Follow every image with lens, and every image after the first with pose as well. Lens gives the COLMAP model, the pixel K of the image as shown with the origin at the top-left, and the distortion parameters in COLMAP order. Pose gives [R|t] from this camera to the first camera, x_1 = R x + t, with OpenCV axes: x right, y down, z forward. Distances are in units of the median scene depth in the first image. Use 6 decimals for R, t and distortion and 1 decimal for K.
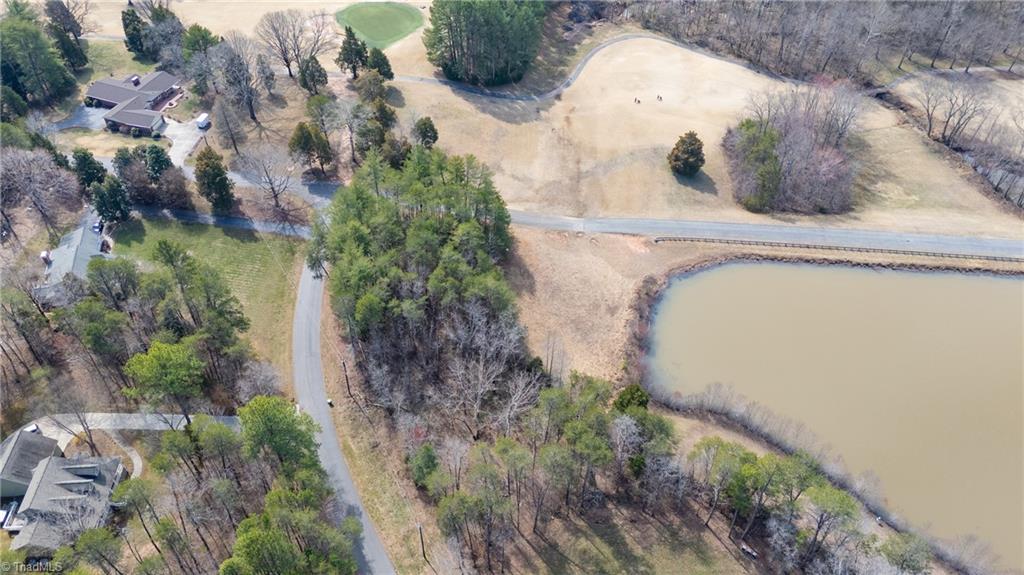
lens RADIAL K [[746.8, 0, 512.4], [0, 746.8, 292.5], [0, 0, 1]] dist [0.083829, -0.075066]
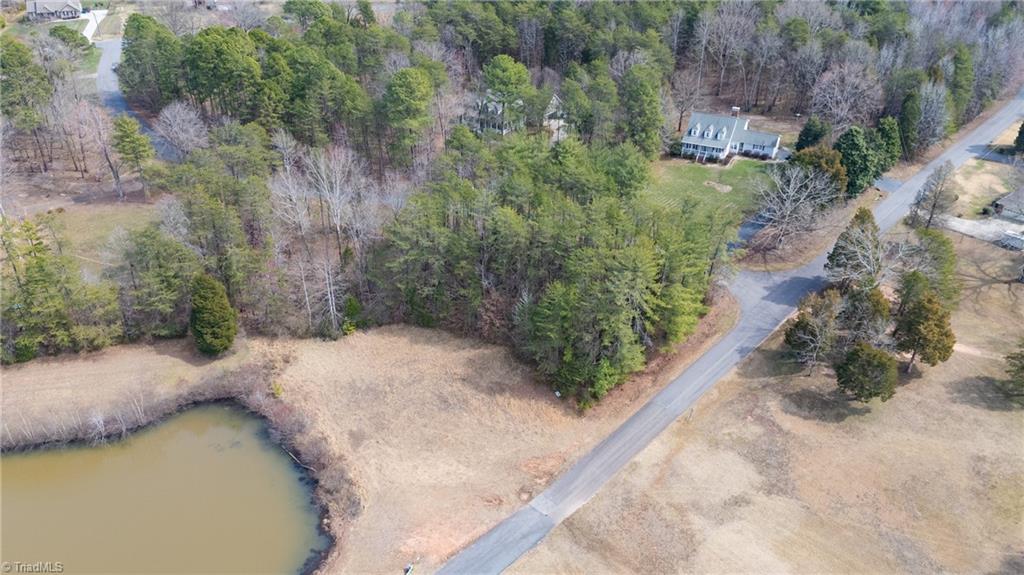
lens RADIAL K [[859.2, 0, 512.0], [0, 859.2, 287.5], [0, 0, 1]] dist [0.052209, -0.002082]
pose [[-0.619450, 0.383368, -0.685062, 0.435016], [-0.573728, 0.374555, 0.728385, -0.543707], [0.535833, 0.844238, -0.012069, 0.845191]]
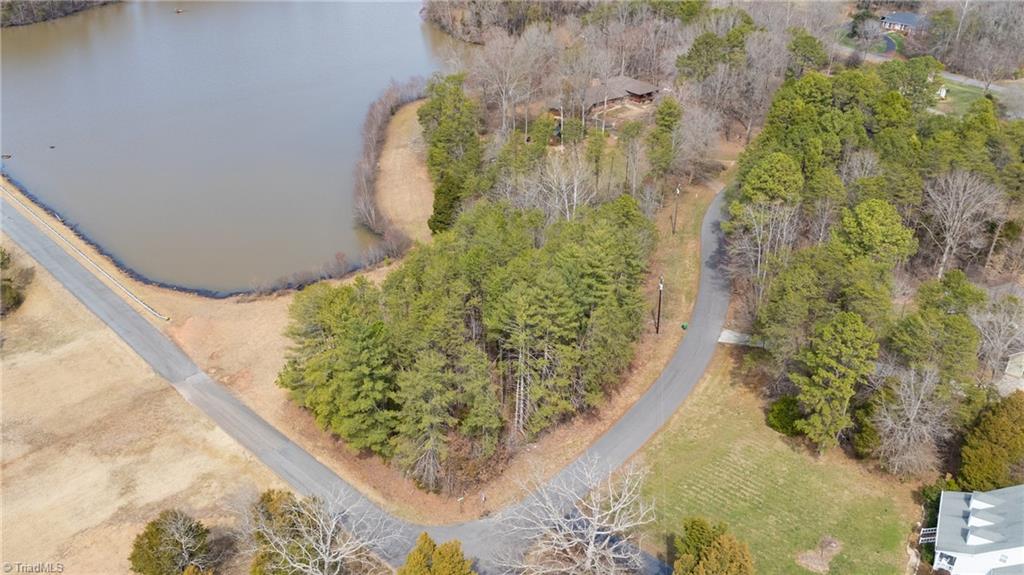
lens RADIAL K [[859.2, 0, 512.0], [0, 859.2, 287.5], [0, 0, 1]] dist [0.052209, -0.002082]
pose [[-0.755959, -0.335762, 0.561951, -0.468031], [0.454760, 0.348120, 0.819760, -0.563317], [-0.470871, 0.875258, -0.110474, 0.865290]]
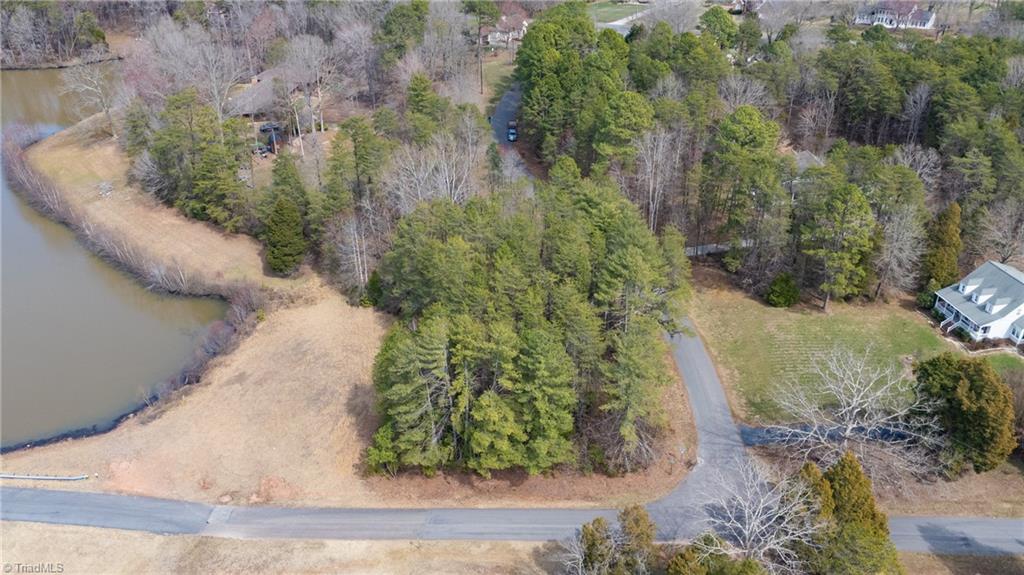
lens RADIAL K [[896.1, 0, 512.0], [0, 896.1, 287.5], [0, 0, 1]] dist [0.047424, -0.007853]
pose [[-0.999817, -0.018962, 0.002629, -0.094638], [-0.002343, 0.257543, 0.966264, -0.668026], [-0.018999, 0.966081, -0.257541, 0.975904]]
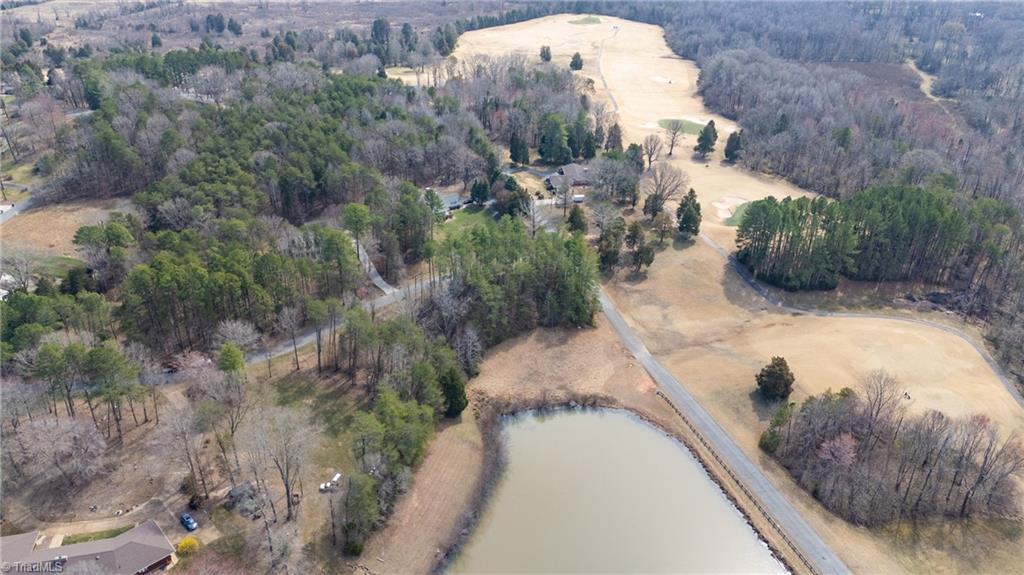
lens RADIAL K [[746.8, 0, 512.4], [0, 746.8, 292.5], [0, 0, 1]] dist [0.083829, -0.075066]
pose [[0.396853, 0.442446, -0.804207, 0.891135], [-0.669979, 0.738512, 0.075688, -0.112682], [0.627404, 0.508765, 0.589510, 0.120915]]
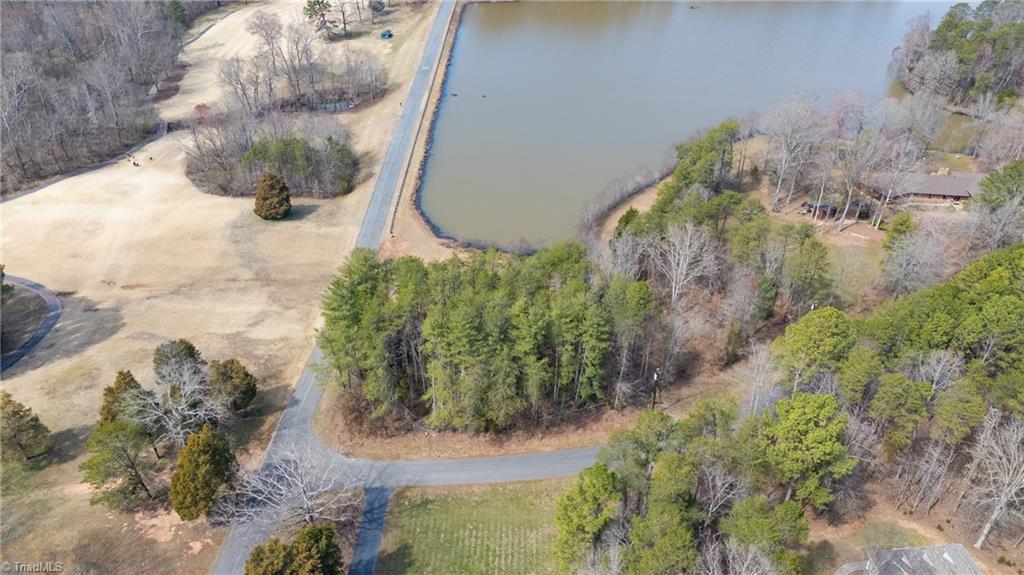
lens RADIAL K [[746.8, 0, 512.4], [0, 746.8, 292.5], [0, 0, 1]] dist [0.083829, -0.075066]
pose [[-0.072225, -0.574304, 0.815450, -0.637581], [0.694992, 0.557437, 0.454147, -0.348804], [-0.715380, 0.599532, 0.358876, 0.544318]]
